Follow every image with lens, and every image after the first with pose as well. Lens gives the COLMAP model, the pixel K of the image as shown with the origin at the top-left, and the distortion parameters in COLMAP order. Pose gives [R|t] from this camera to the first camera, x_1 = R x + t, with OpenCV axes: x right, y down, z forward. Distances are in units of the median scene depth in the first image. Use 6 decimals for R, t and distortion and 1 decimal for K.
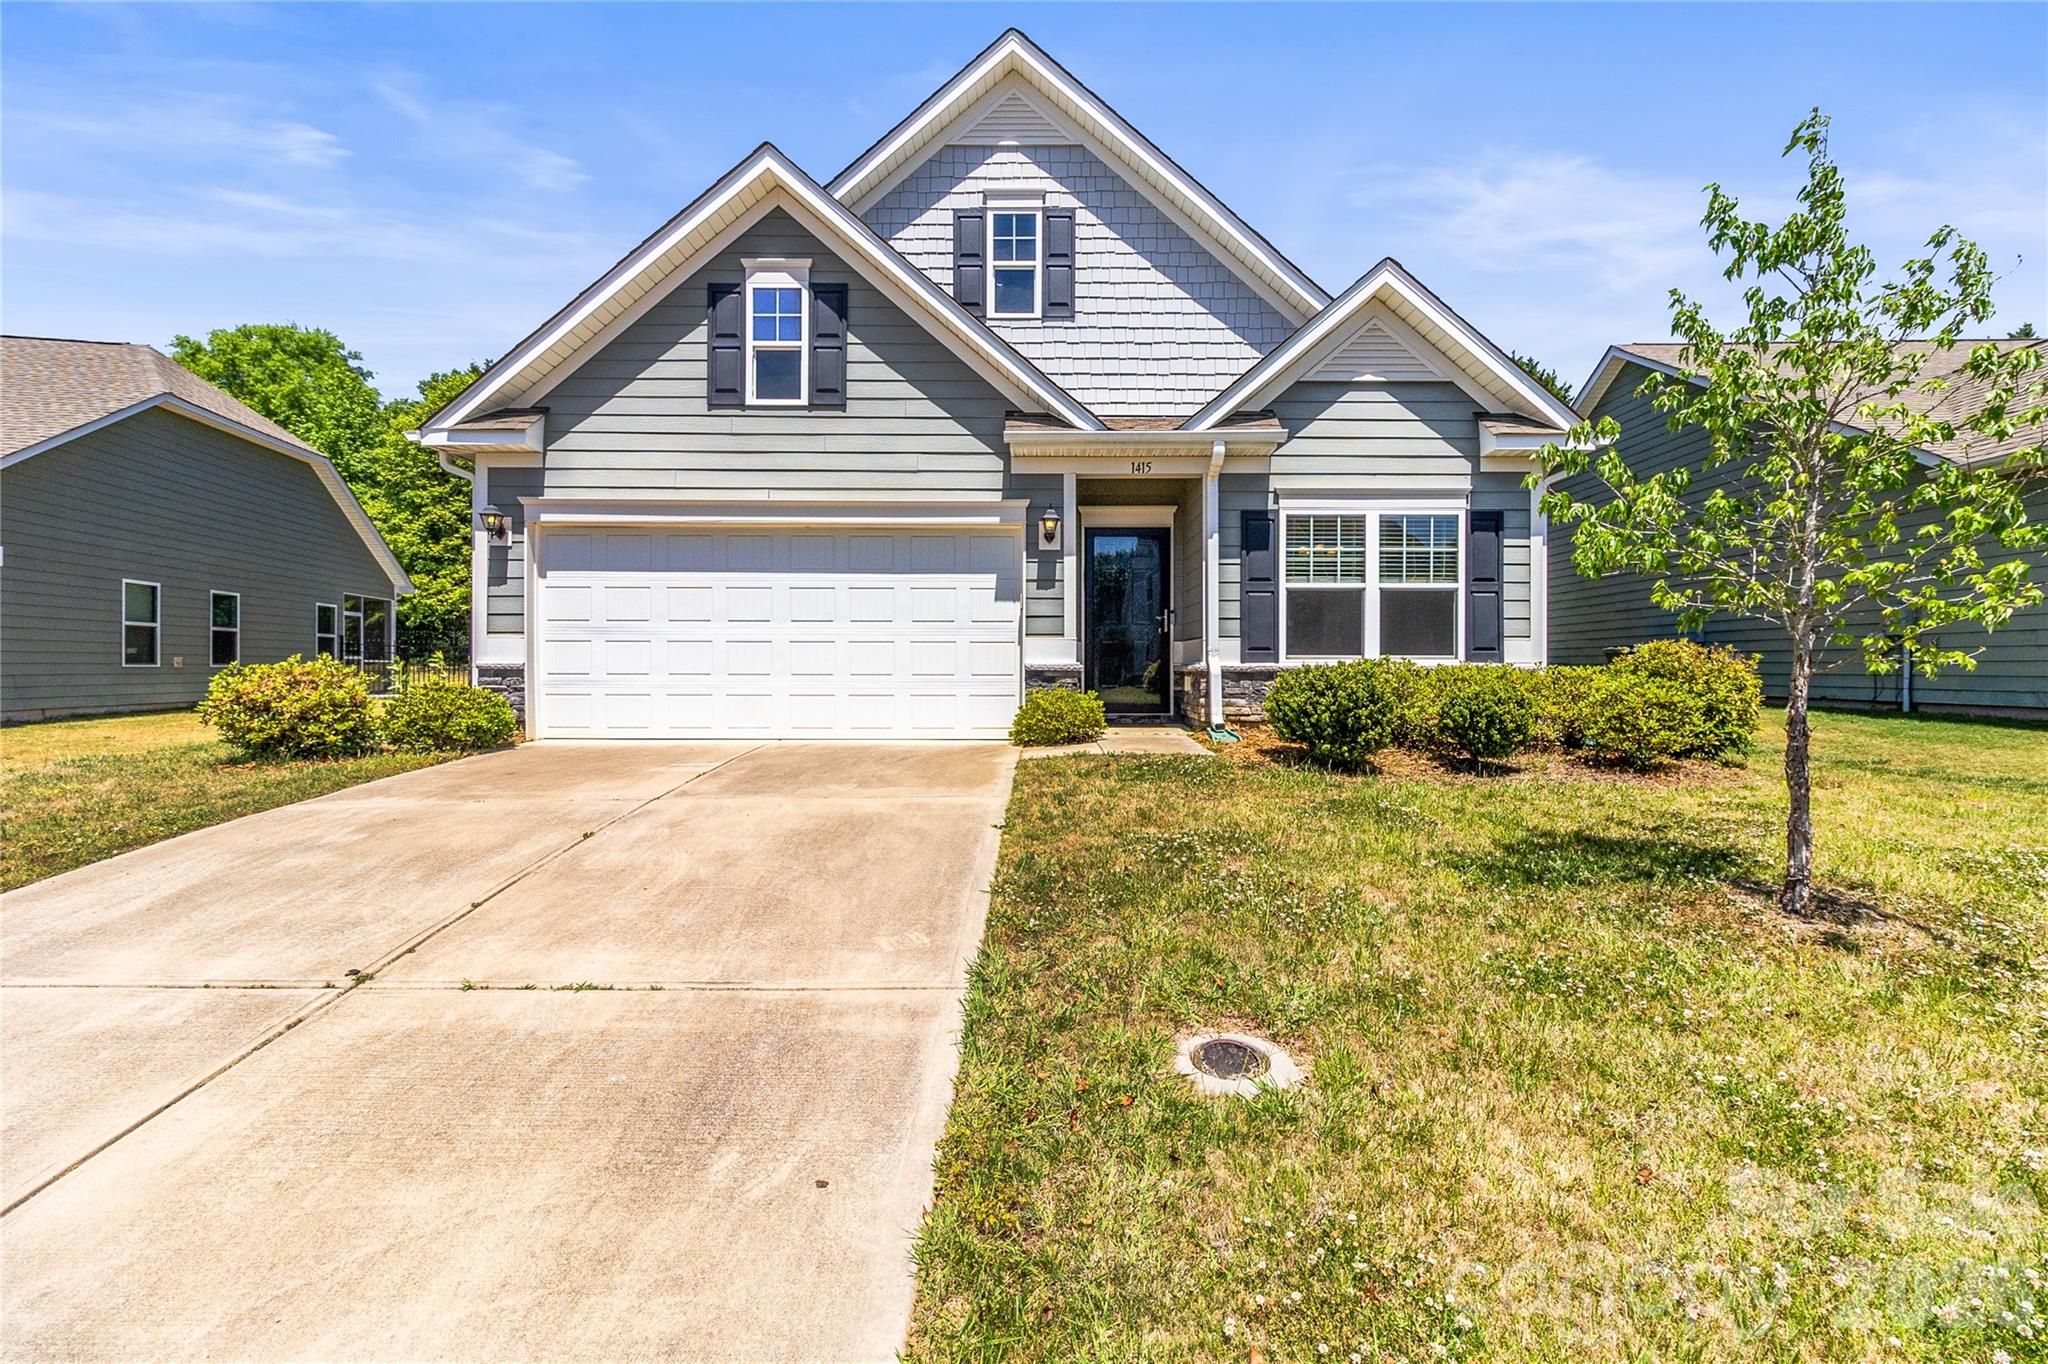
lens RADIAL K [[934.6, 0, 1036.8], [0, 934.6, 668.1], [0, 0, 1]] dist [0.001600, 0.000277]
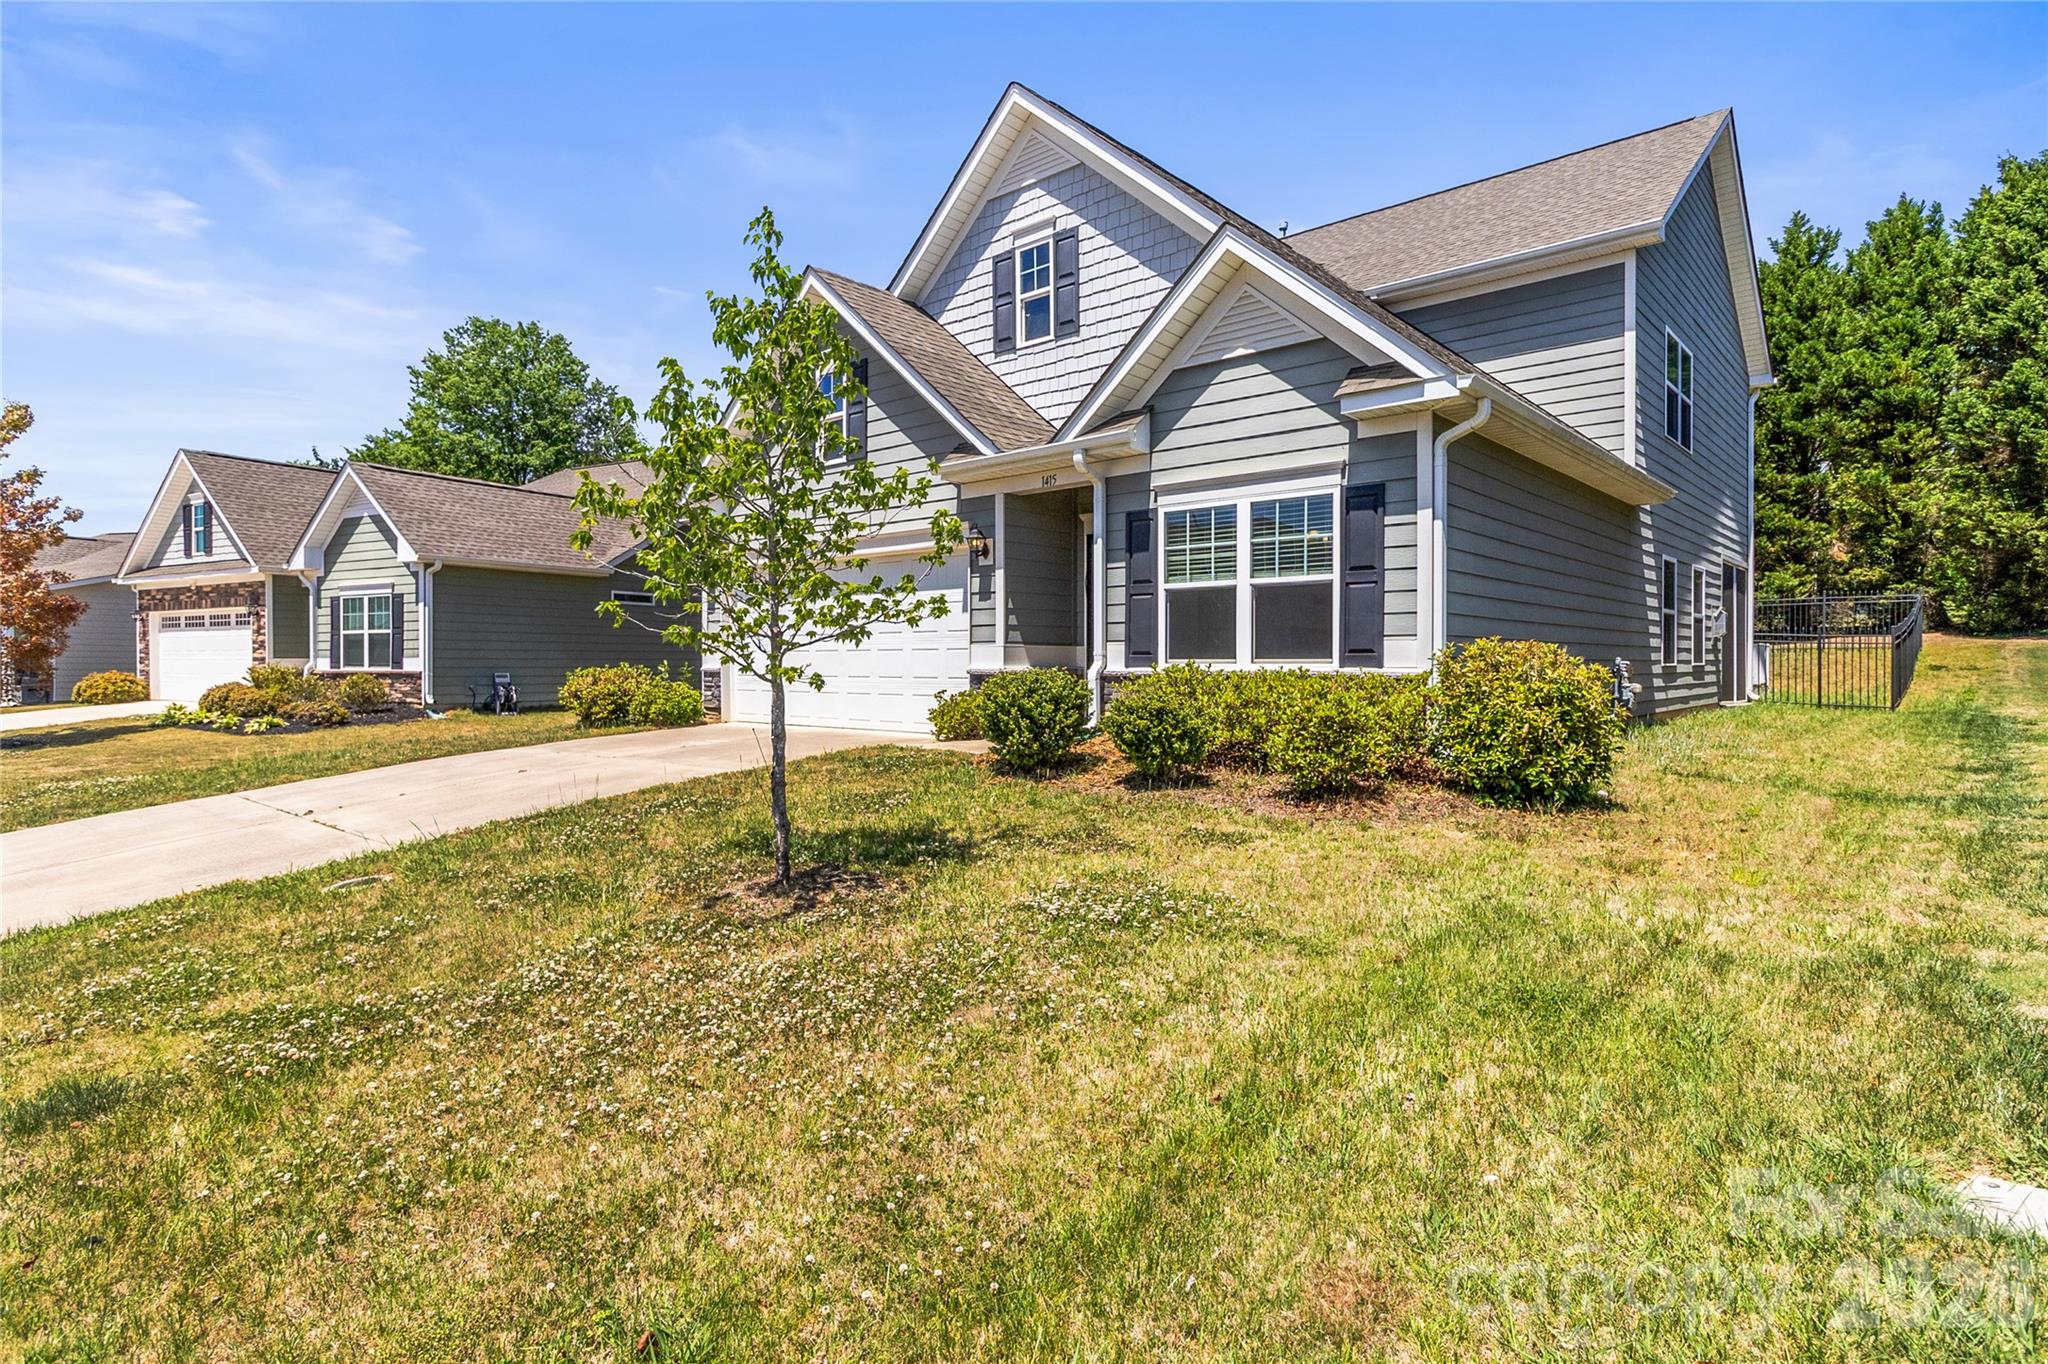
lens RADIAL K [[1058.3, 0, 1024.0], [0, 1058.3, 682.0], [0, 0, 1]] dist [-0.015282, -0.000006]
pose [[0.750360, 0.008834, -0.660970, 0.874628], [0.001012, 0.999894, 0.014513, -0.006740], [0.661028, -0.011559, 0.750272, 0.092816]]
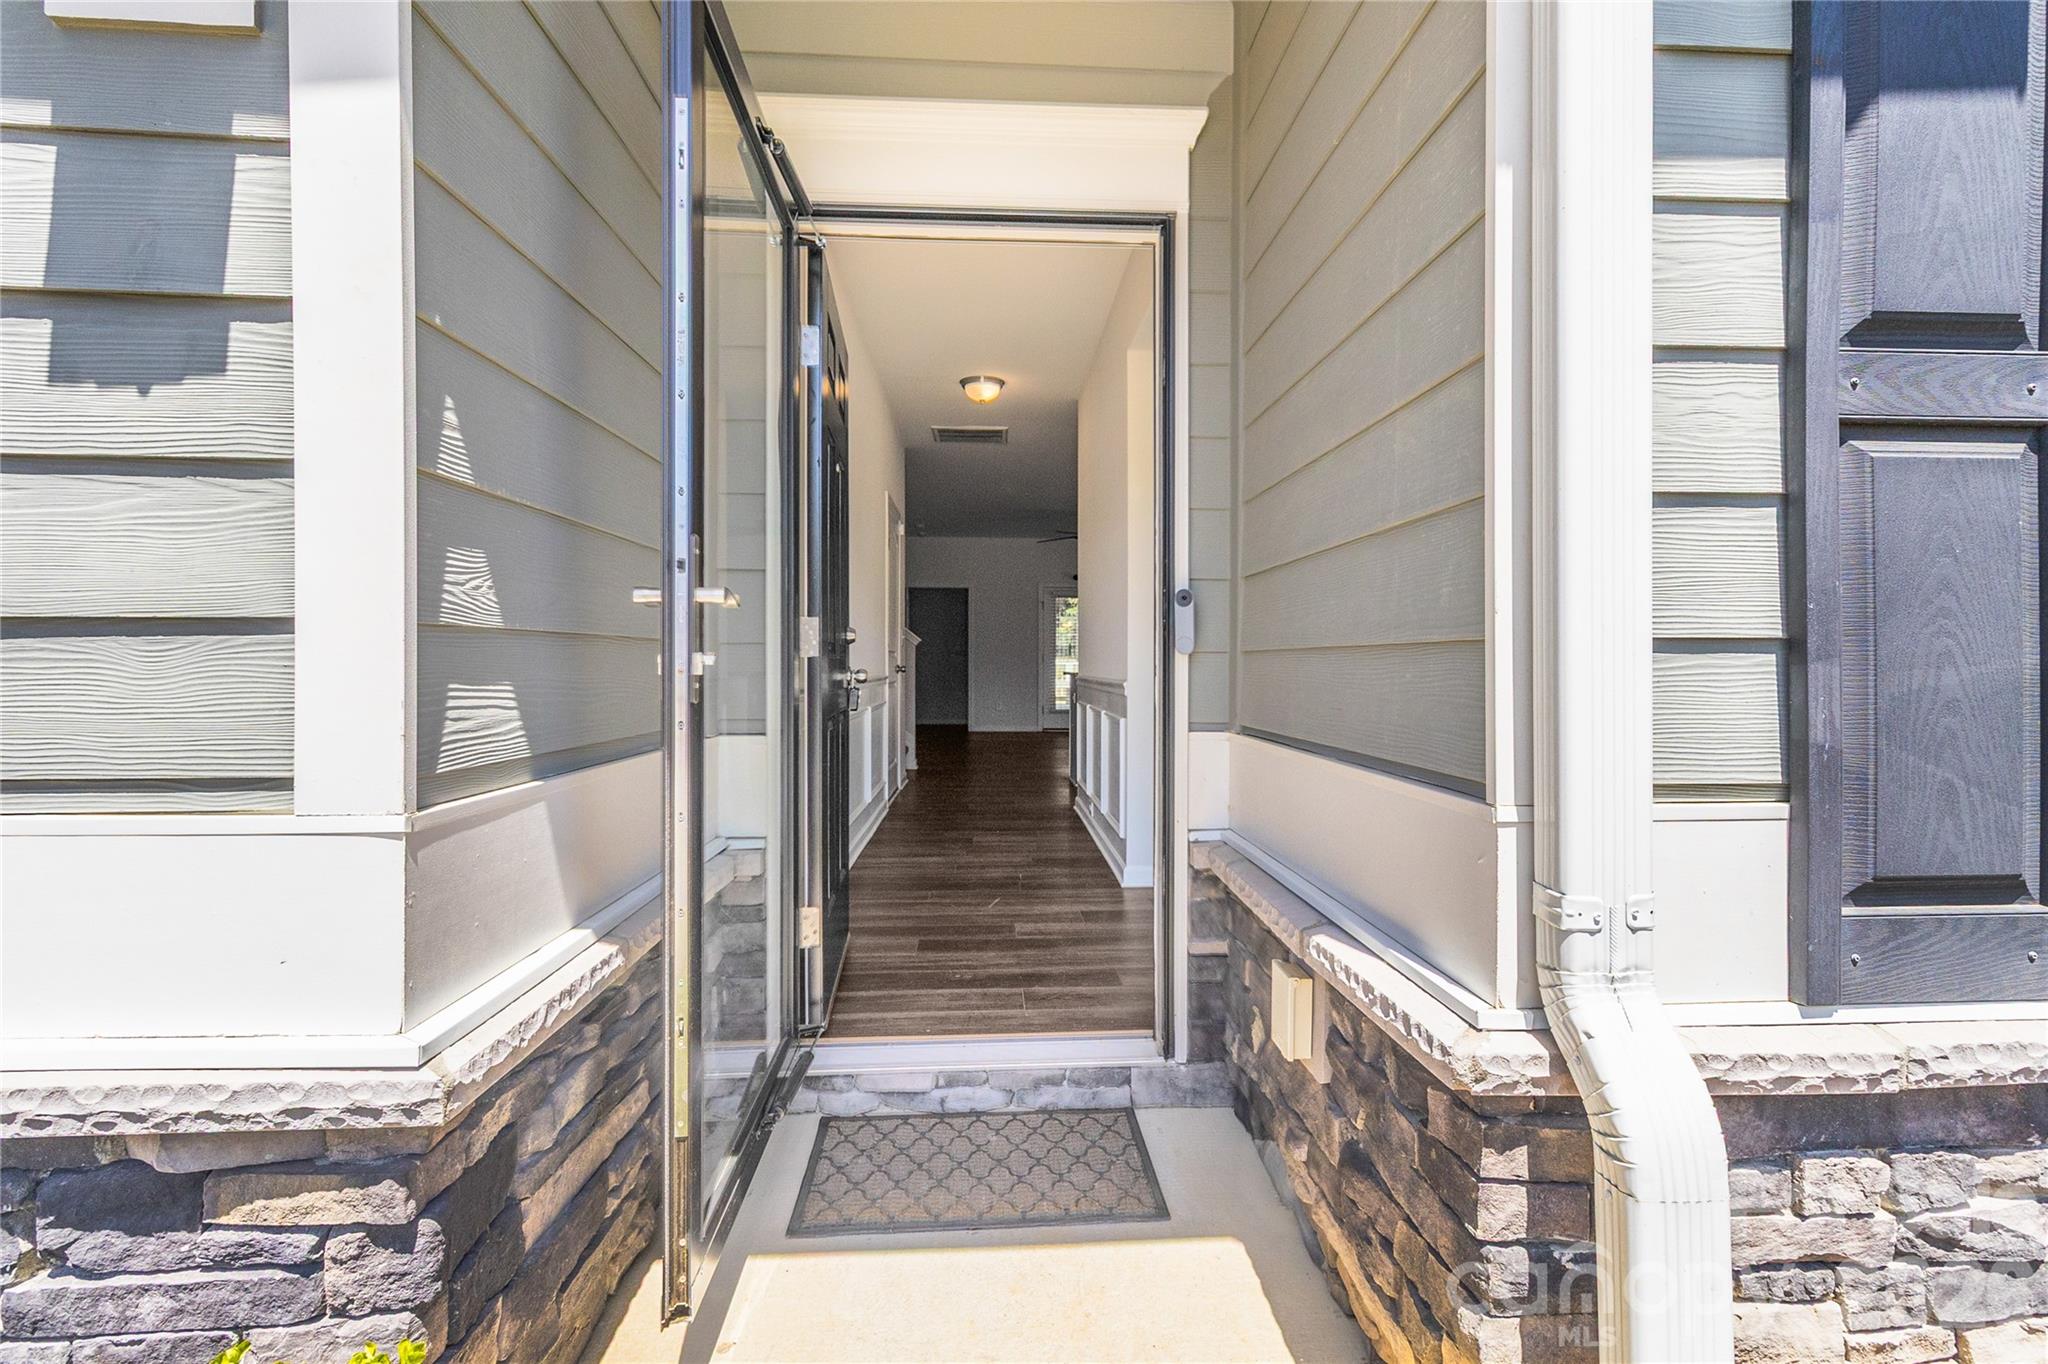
lens RADIAL K [[934.6, 0, 1036.8], [0, 934.6, 668.1], [0, 0, 1]] dist [0.001600, 0.000277]
pose [[0.996853, -0.002009, 0.079245, 0.108760], [0.001862, 0.999996, 0.001935, -0.050544], [-0.079248, -0.001781, 0.996853, 0.883814]]
